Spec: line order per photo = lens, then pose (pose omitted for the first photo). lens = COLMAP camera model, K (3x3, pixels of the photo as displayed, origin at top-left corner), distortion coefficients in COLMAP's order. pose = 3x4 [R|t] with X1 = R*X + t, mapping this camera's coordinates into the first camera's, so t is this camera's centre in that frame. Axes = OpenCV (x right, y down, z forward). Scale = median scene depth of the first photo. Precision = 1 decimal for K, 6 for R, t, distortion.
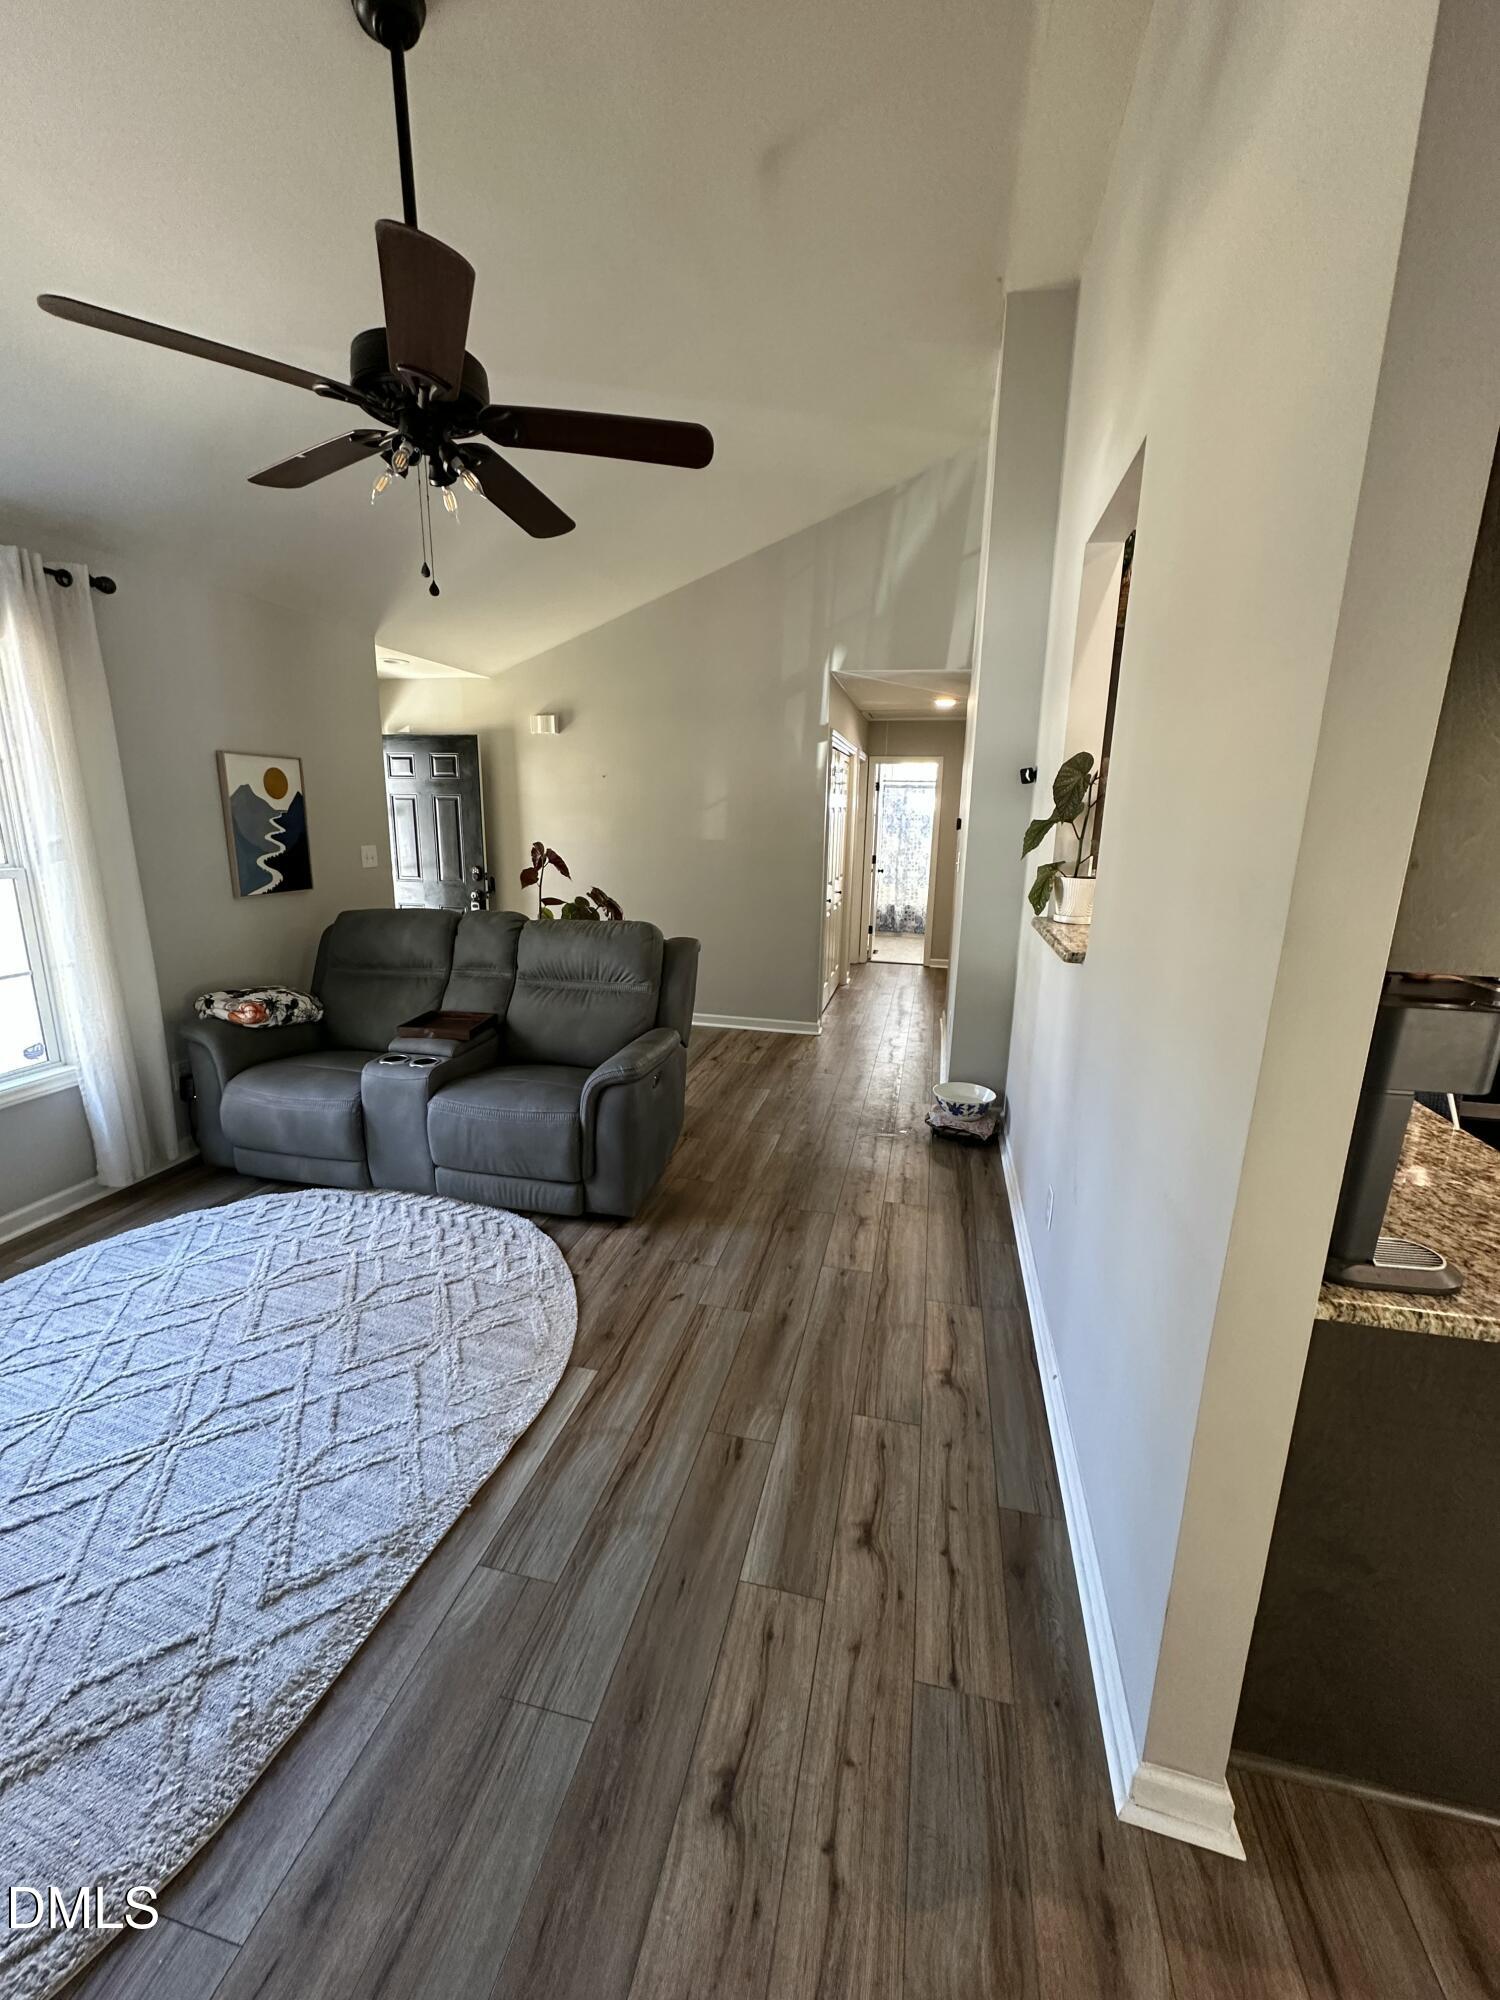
lens RADIAL K [[791.7, 0, 753.1], [0, 791.7, 996.9], [0, 0, 1]] dist [-0.000304, -0.000194]
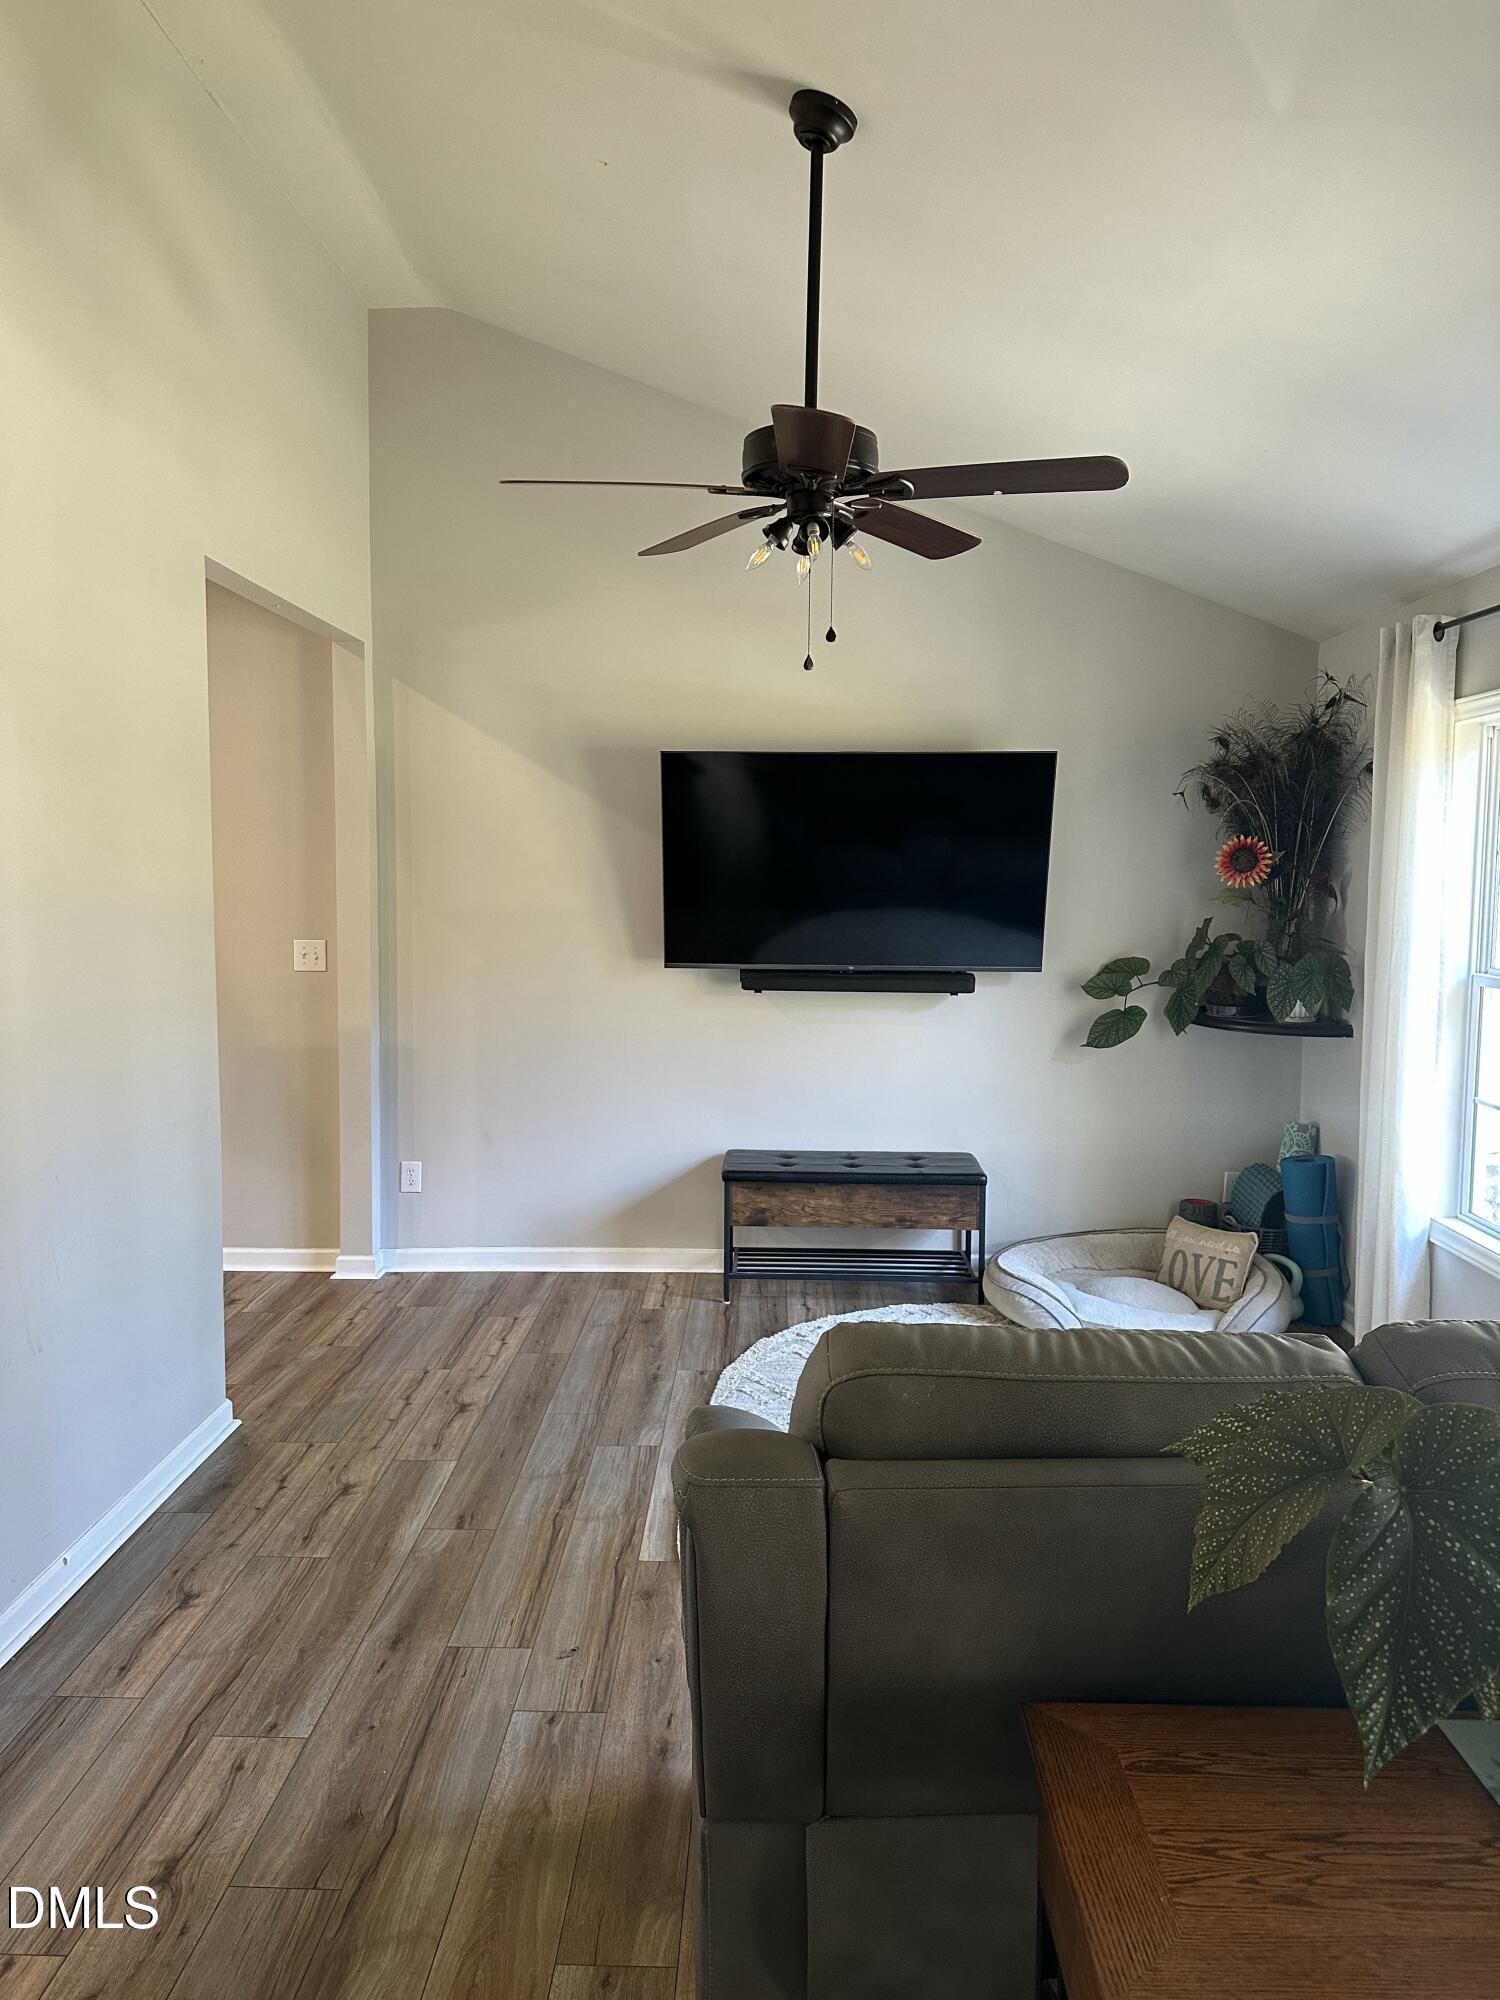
lens RADIAL K [[1382.4, 0, 750.0], [0, 1382.4, 1000.0], [0, 0, 1]] dist [0.048109, -0.092696]
pose [[-0.978428, -0.002115, -0.206577, -0.010624], [-0.067121, 0.948952, 0.308195, -0.543882], [0.195380, 0.315412, -0.928624, 2.244653]]
